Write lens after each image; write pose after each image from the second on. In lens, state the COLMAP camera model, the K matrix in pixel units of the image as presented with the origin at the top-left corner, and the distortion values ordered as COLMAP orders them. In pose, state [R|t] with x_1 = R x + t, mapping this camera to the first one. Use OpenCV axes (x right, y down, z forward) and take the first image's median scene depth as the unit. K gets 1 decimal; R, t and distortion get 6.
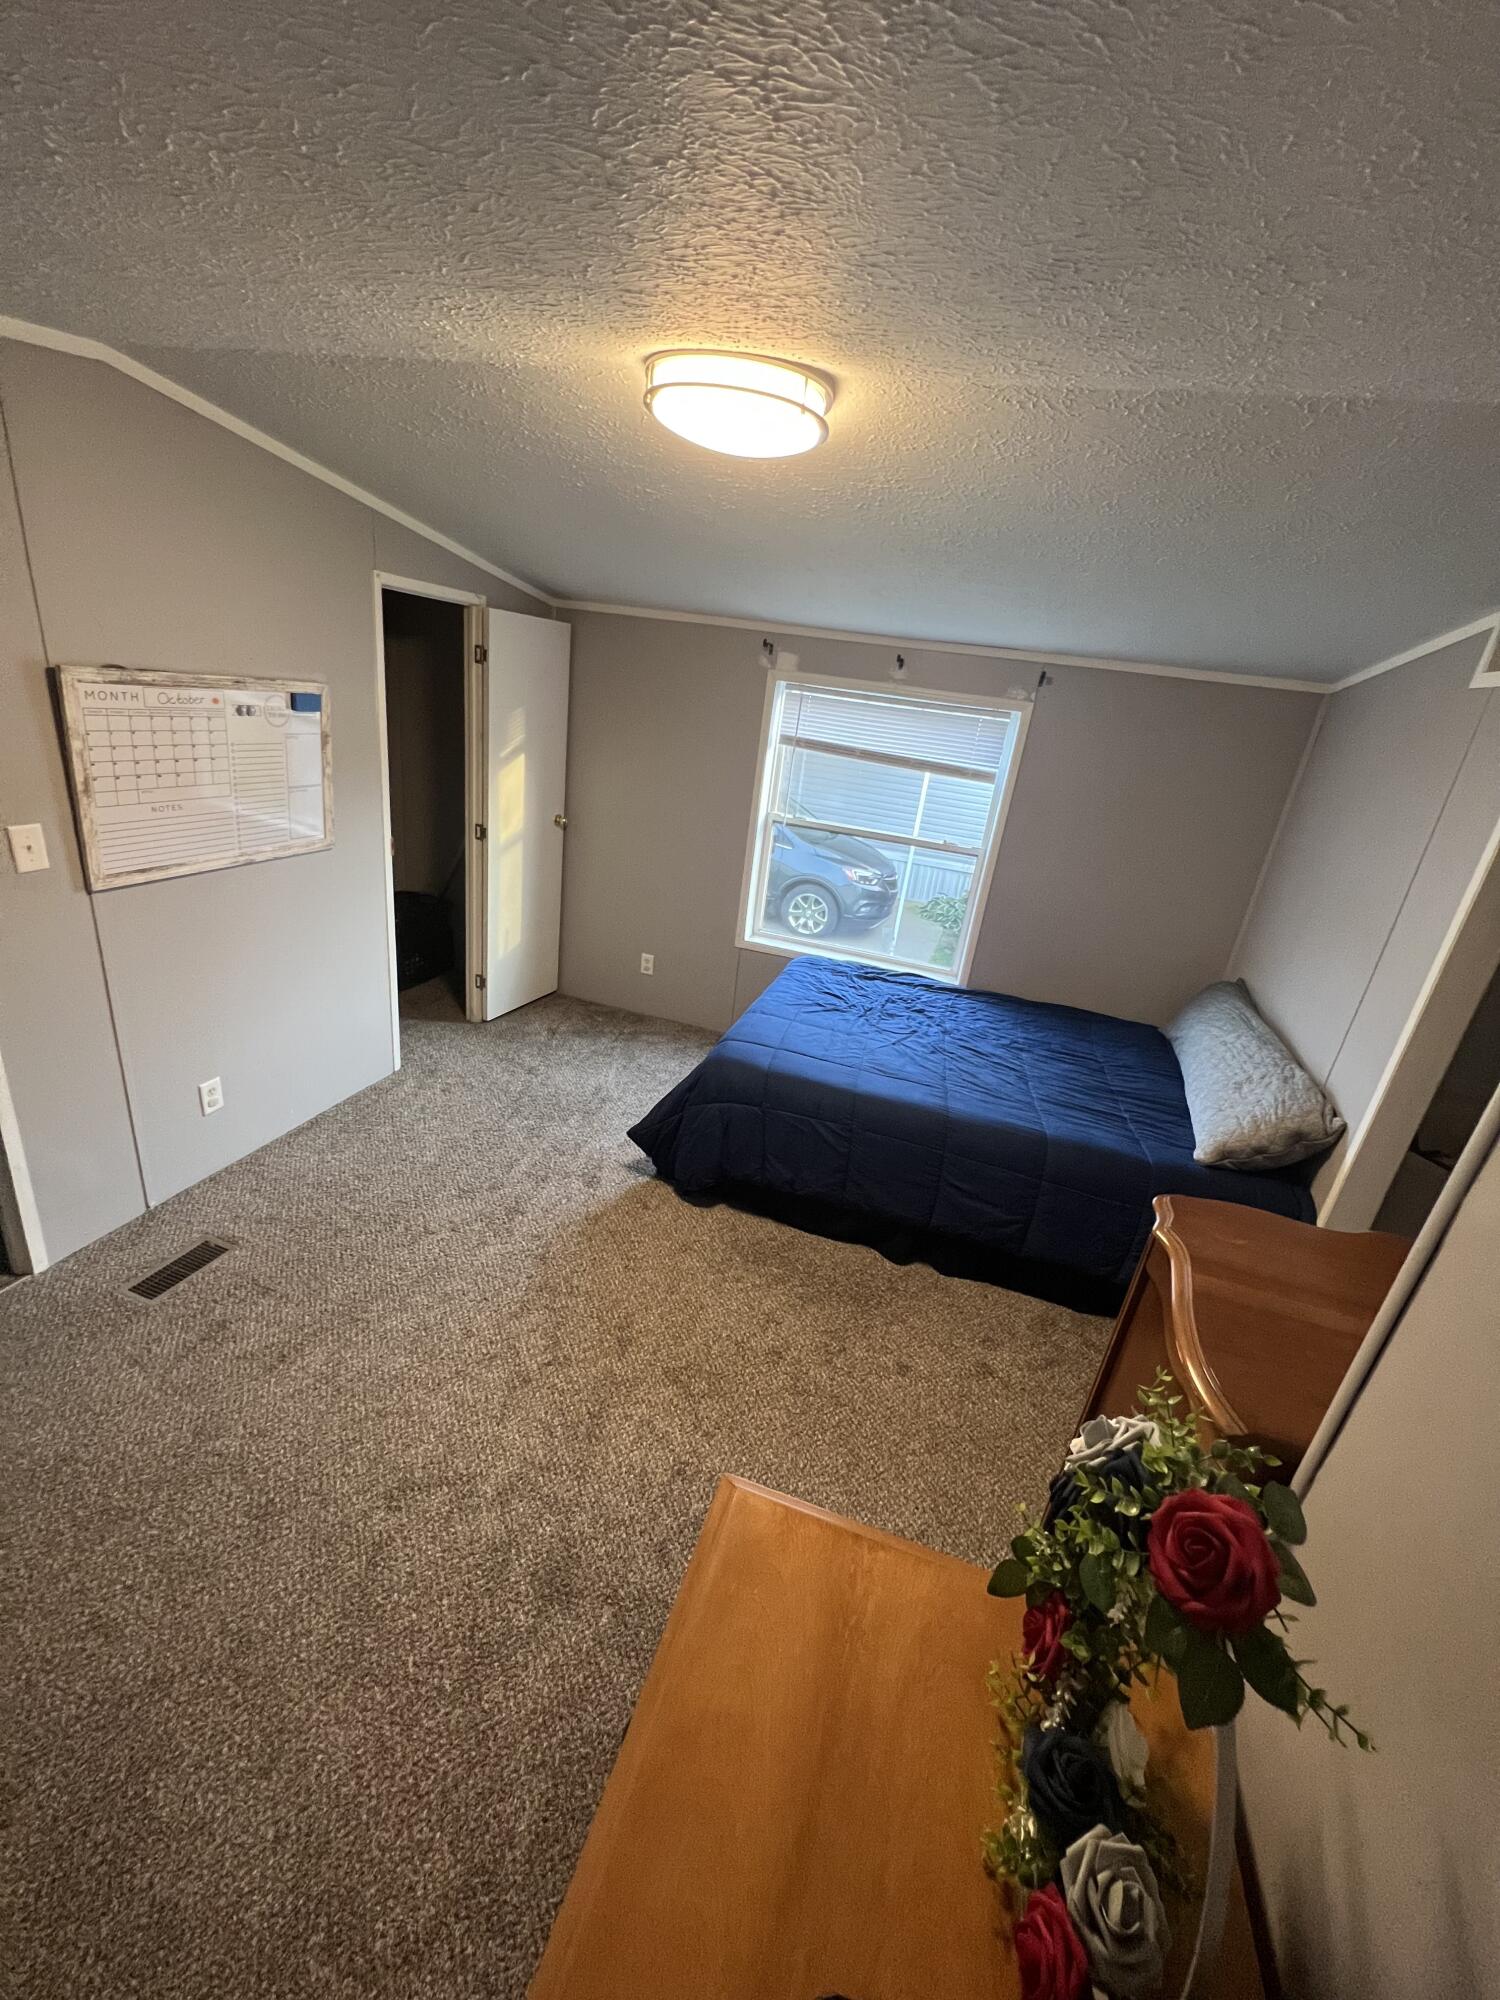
lens RADIAL K [[799.2, 0, 753.2], [0, 799.2, 1001.8], [0, 0, 1]] dist [0.000651, -0.000121]
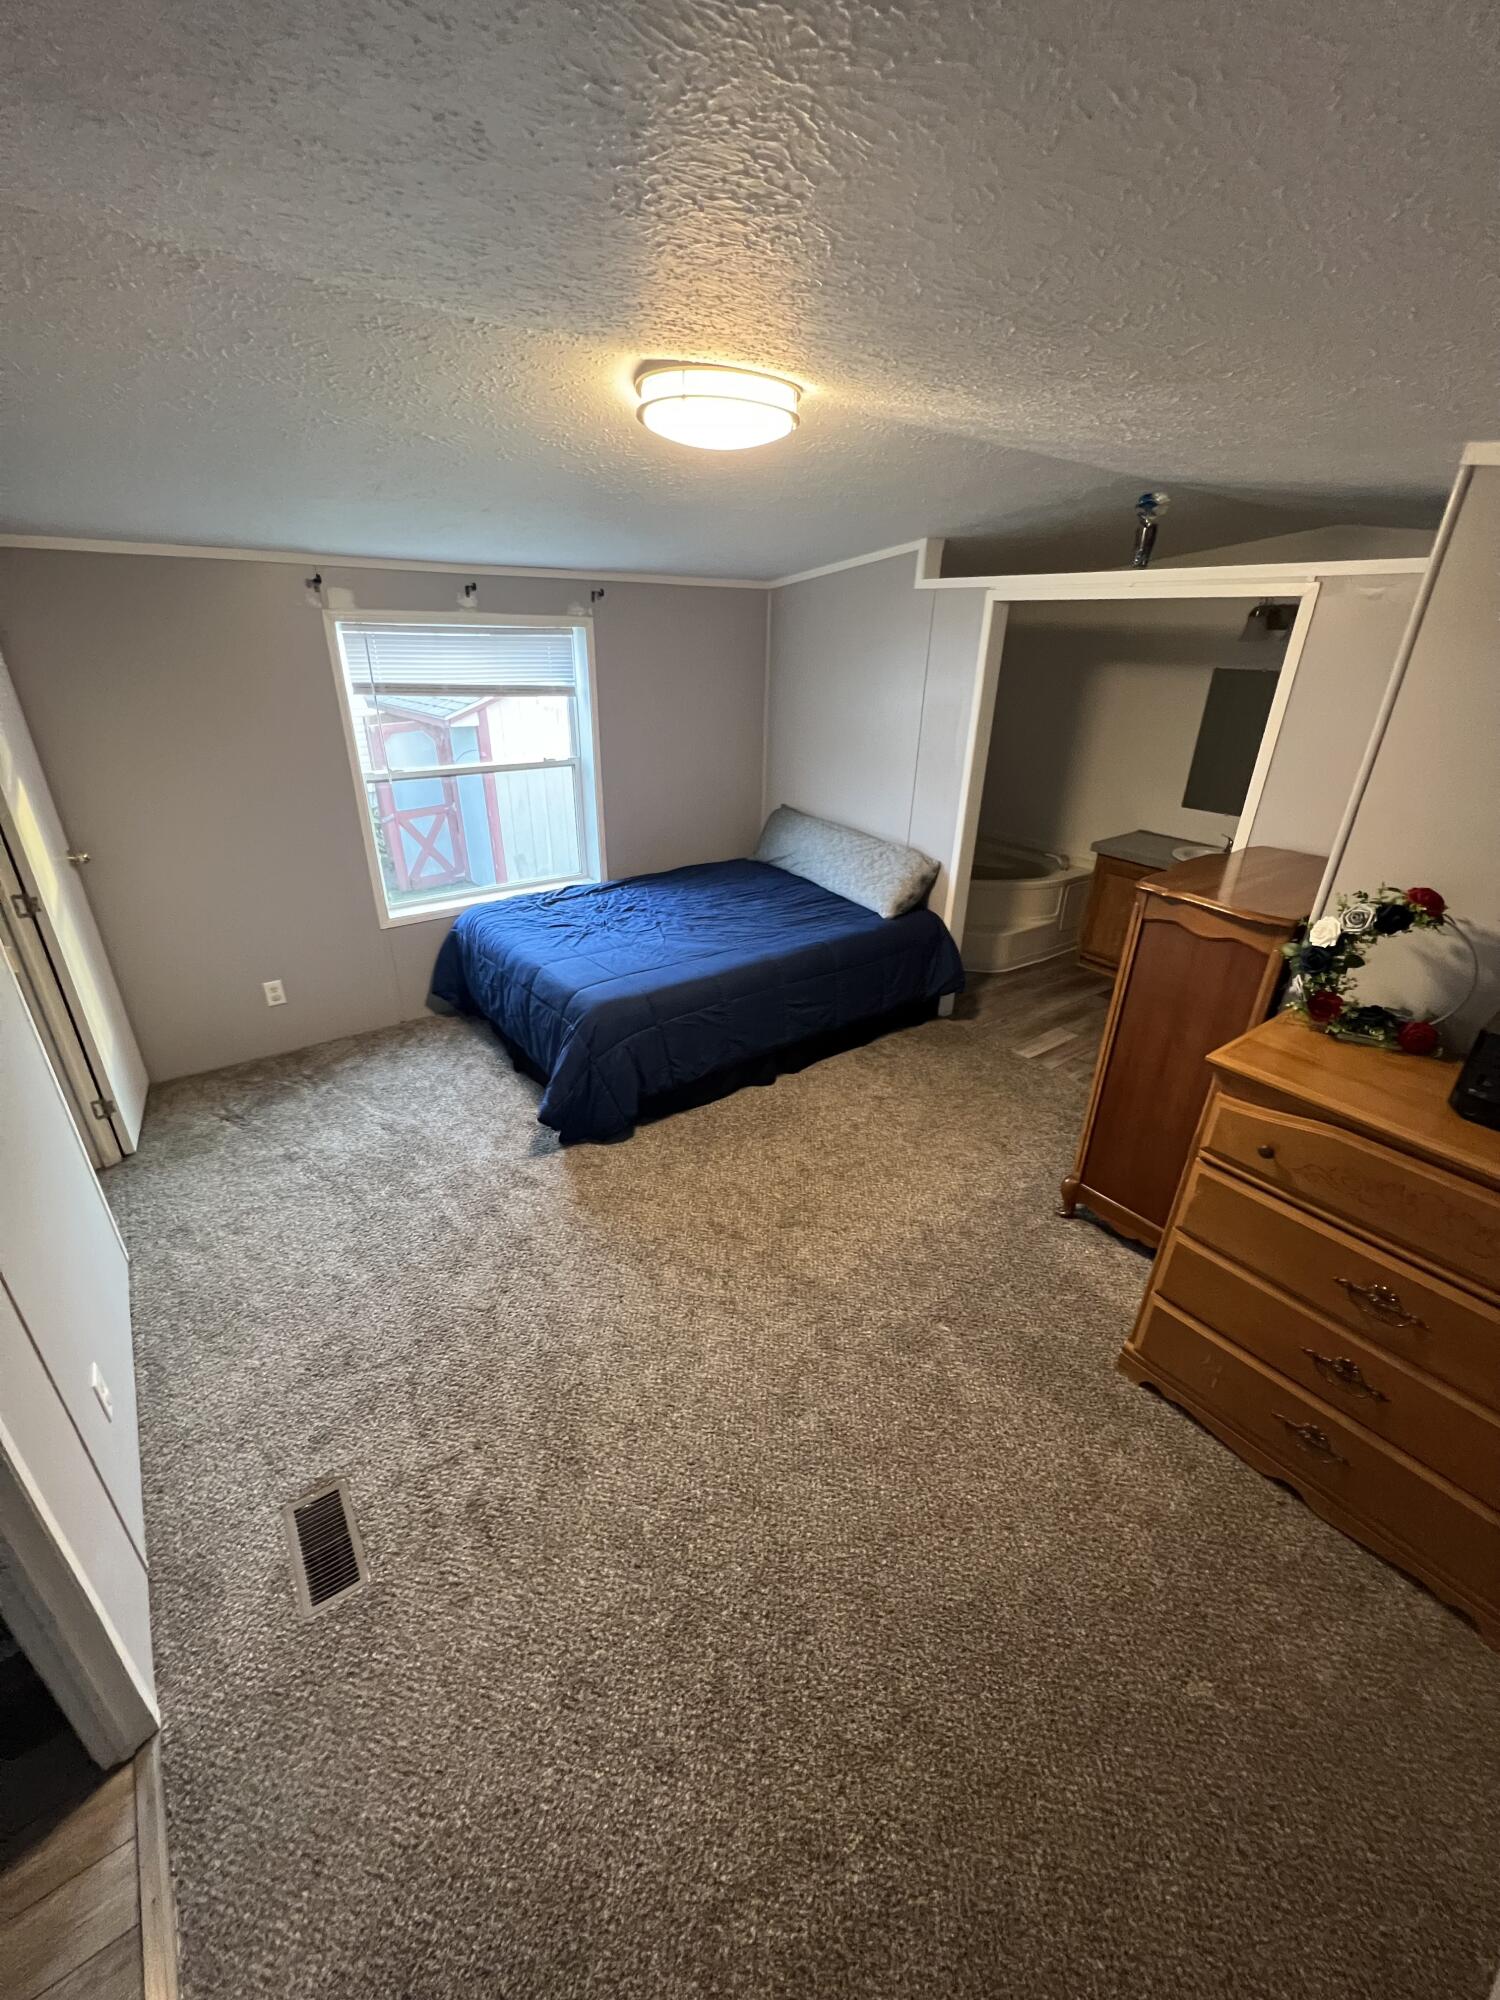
lens RADIAL K [[799.2, 0, 753.2], [0, 799.2, 1001.8], [0, 0, 1]] dist [0.000651, -0.000121]
pose [[0.587056, -0.439452, 0.679888, -0.600085], [0.342365, 0.895809, 0.283396, -0.152827], [-0.733589, 0.066400, 0.676342, 0.129165]]
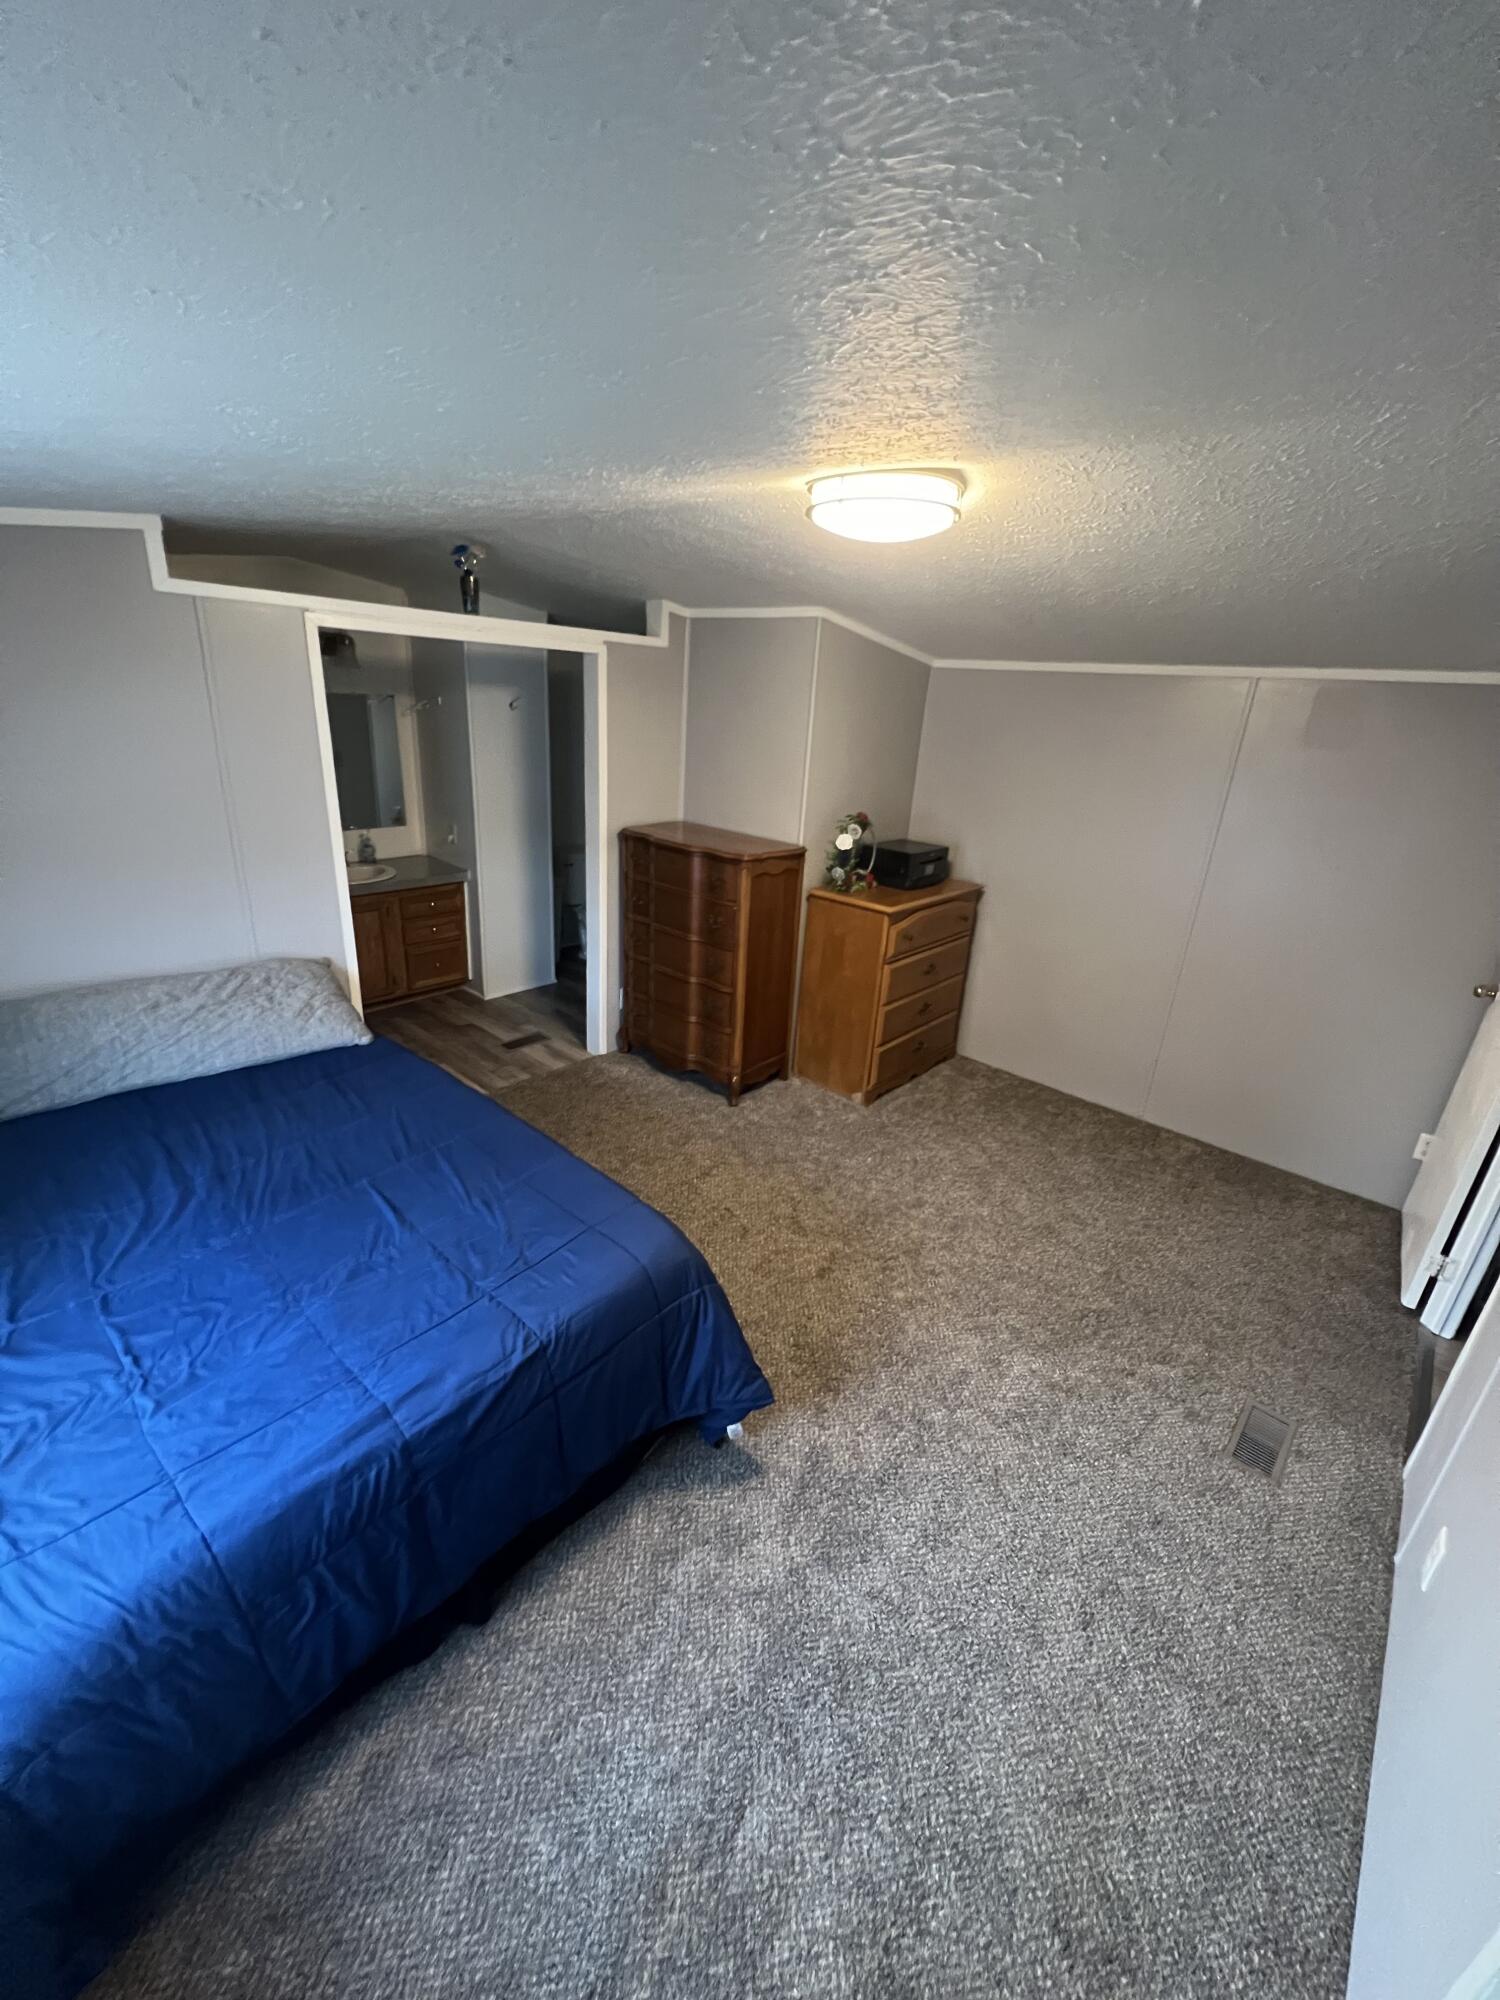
lens RADIAL K [[799.2, 0, 753.2], [0, 799.2, 1001.8], [0, 0, 1]] dist [0.000651, -0.000121]
pose [[-0.894725, -0.314094, 0.317509, -0.245788], [-0.012290, 0.727965, 0.685504, -0.537206], [-0.446448, 0.609435, -0.655189, 1.230430]]
